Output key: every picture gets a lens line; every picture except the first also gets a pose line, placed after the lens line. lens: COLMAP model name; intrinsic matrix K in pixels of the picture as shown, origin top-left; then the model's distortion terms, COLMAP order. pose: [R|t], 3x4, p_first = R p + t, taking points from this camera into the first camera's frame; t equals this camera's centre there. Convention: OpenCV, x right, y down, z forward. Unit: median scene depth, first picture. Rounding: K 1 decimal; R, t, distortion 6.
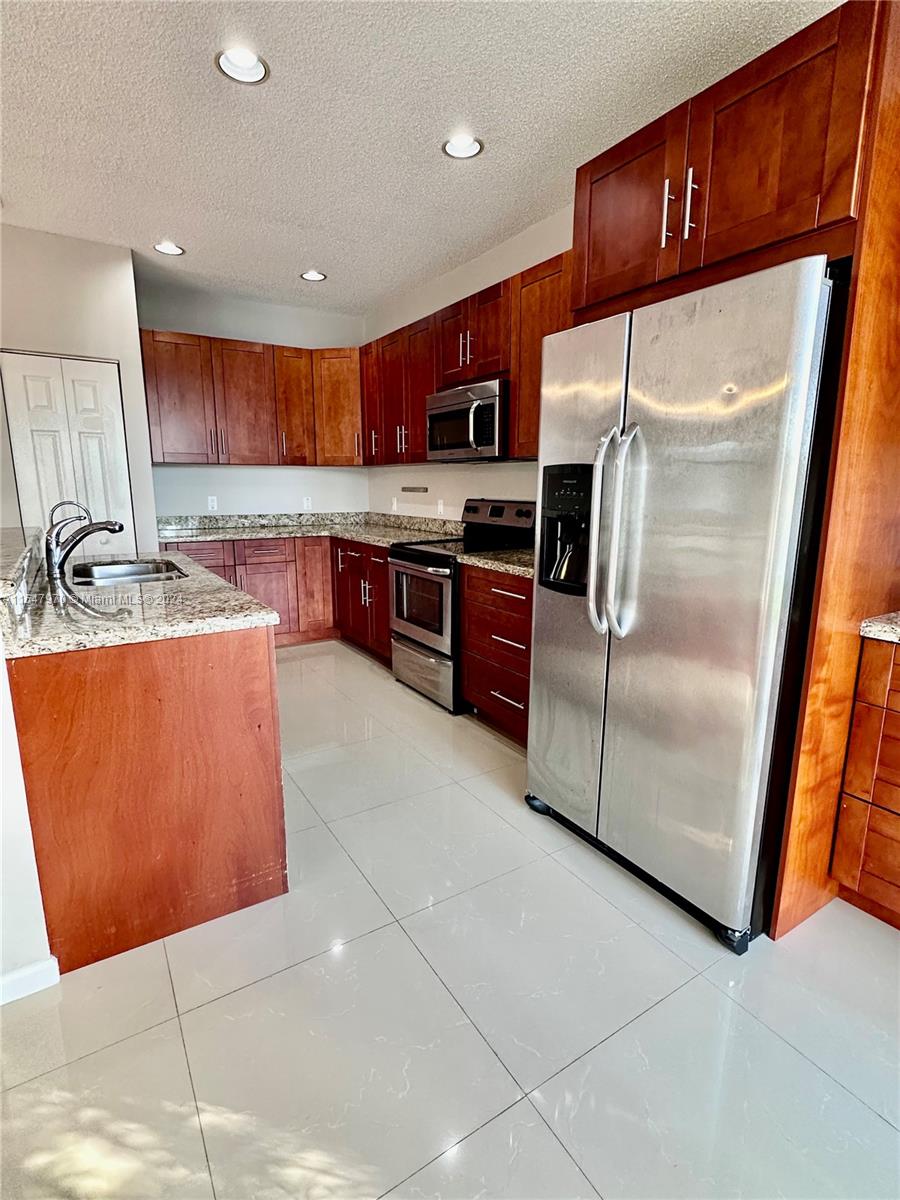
lens RADIAL K [[587.1, 0, 450.0], [0, 587.1, 600.0], [0, 0, 1]] dist [-0.003064, 0.000185]
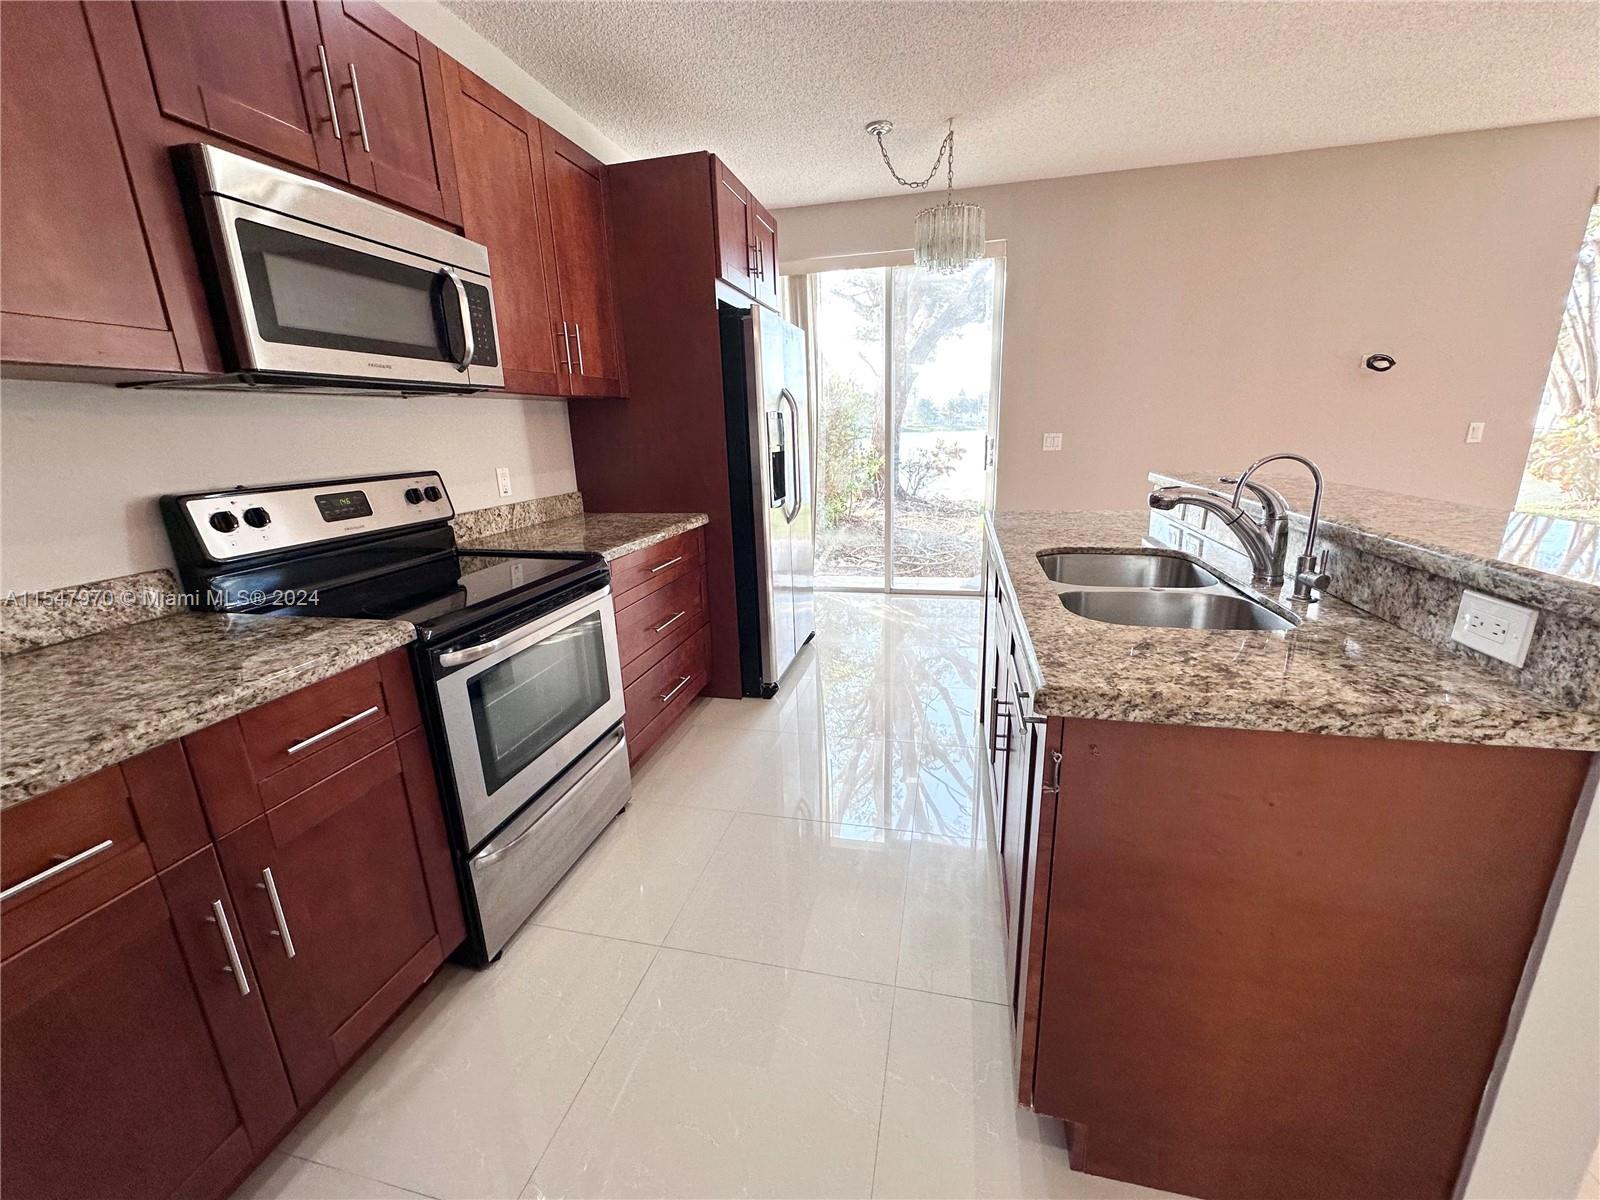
lens RADIAL K [[638.2, 0, 799.5], [0, 638.2, 598.1], [0, 0, 1]] dist [-0.002792, 0.000982]
pose [[-0.696501, -0.169393, 0.697275, -0.411304], [0.170372, 0.904909, 0.390017, -0.175918], [-0.697036, 0.390443, -0.601410, 0.873072]]
